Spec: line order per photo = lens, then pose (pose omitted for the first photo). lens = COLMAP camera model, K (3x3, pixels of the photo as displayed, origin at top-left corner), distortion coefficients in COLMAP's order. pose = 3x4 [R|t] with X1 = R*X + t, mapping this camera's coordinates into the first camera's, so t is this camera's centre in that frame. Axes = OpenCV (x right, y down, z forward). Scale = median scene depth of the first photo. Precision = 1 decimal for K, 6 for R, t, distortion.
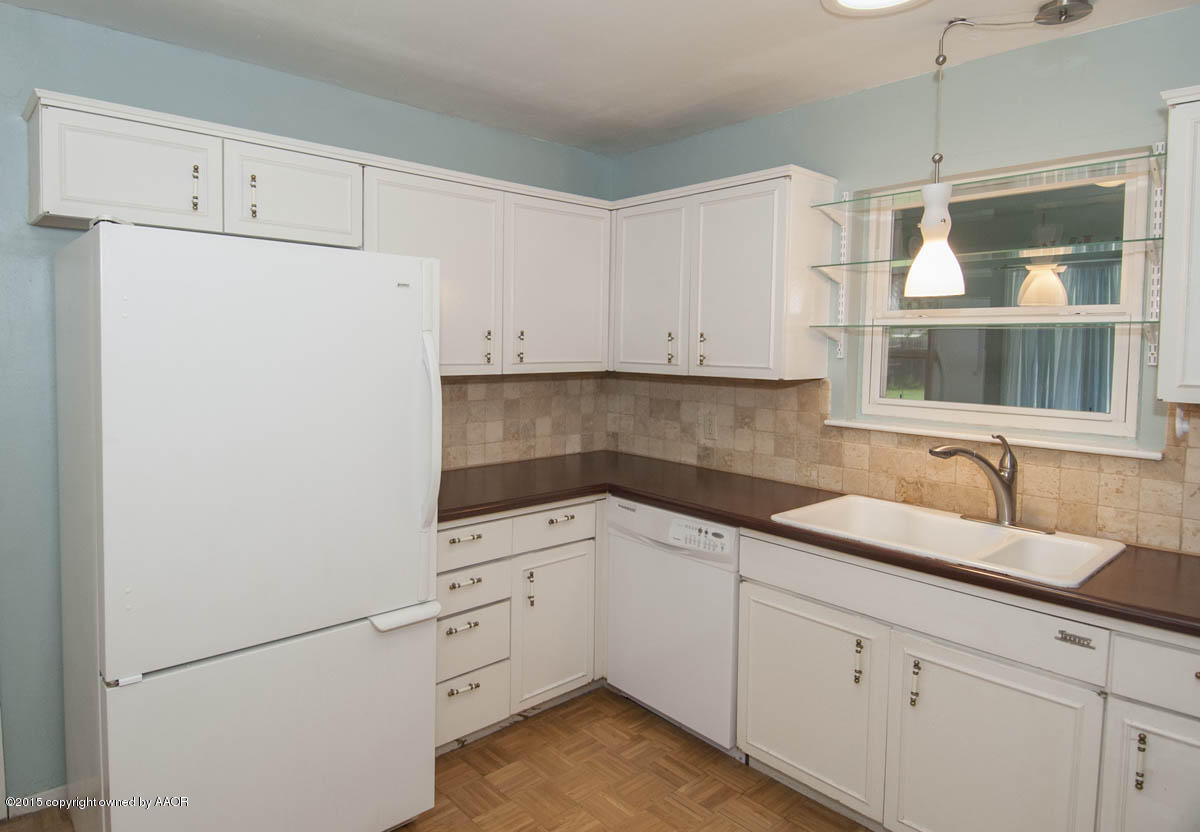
lens RADIAL K [[701.8, 0, 543.7], [0, 701.8, 378.6], [0, 0, 1]] dist [0.055802, -0.056556]
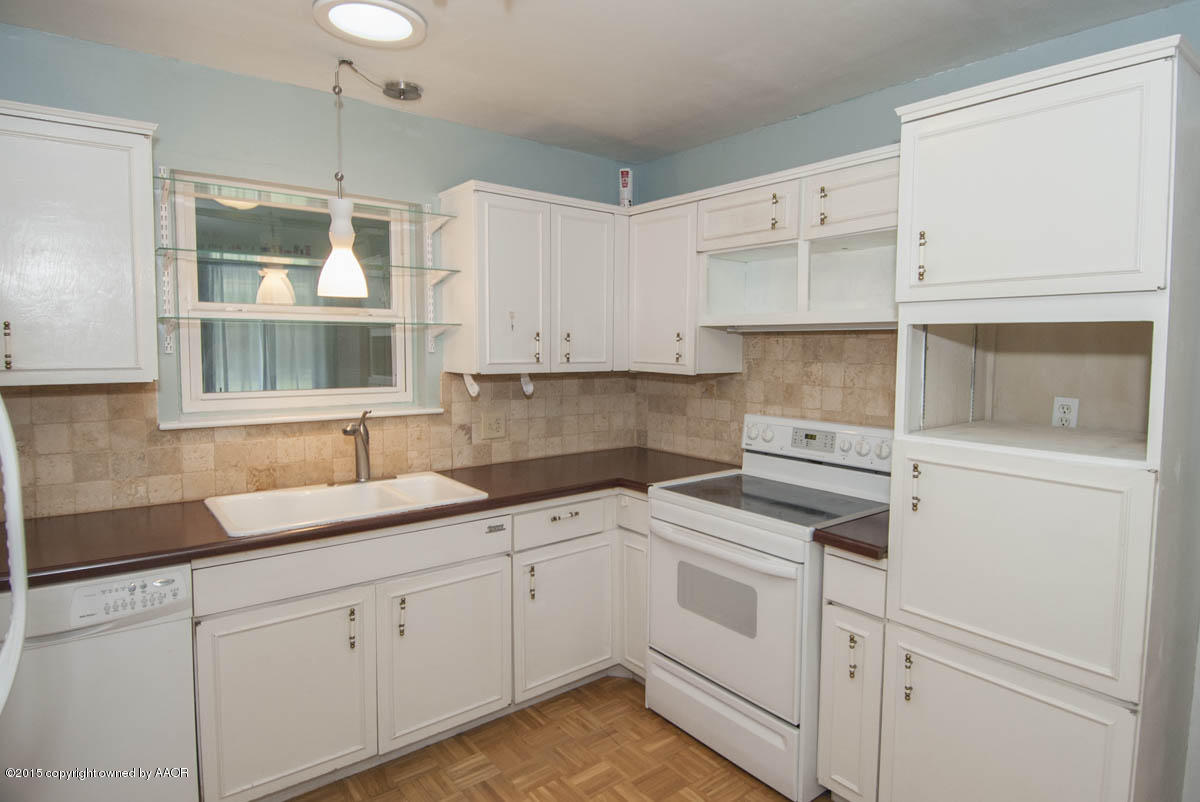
lens RADIAL K [[668.2, 0, 619.3], [0, 668.2, 385.5], [0, 0, 1]] dist [0.043921, -0.063715]
pose [[0.012610, -0.073949, 0.997182, -0.446643], [0.044441, 0.996318, 0.073323, -0.026774], [-0.998932, 0.043391, 0.015850, 0.443942]]
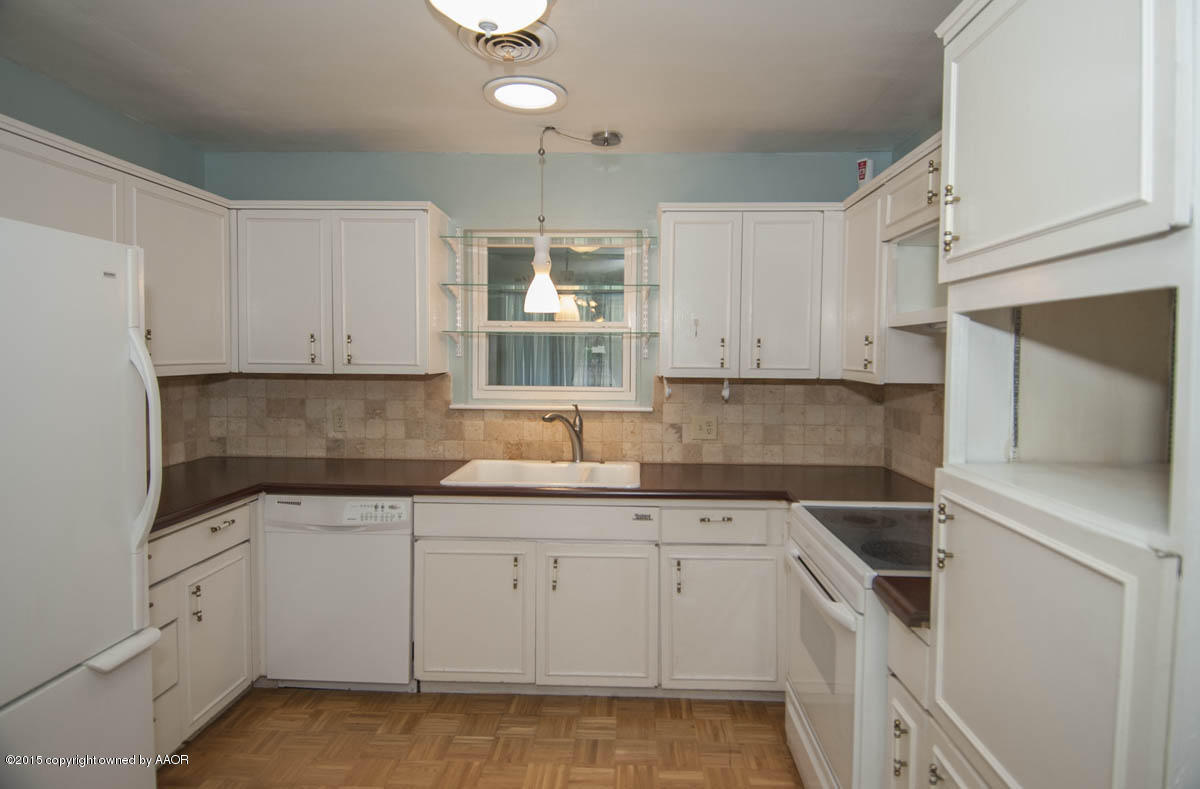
lens RADIAL K [[639.1, 0, 605.4], [0, 639.1, 376.1], [0, 0, 1]] dist [0.045601, -0.059534]
pose [[0.674128, -0.030575, 0.737981, -0.281311], [0.037490, 0.999271, 0.007154, 0.009254], [-0.737662, 0.022845, 0.674783, 0.012671]]
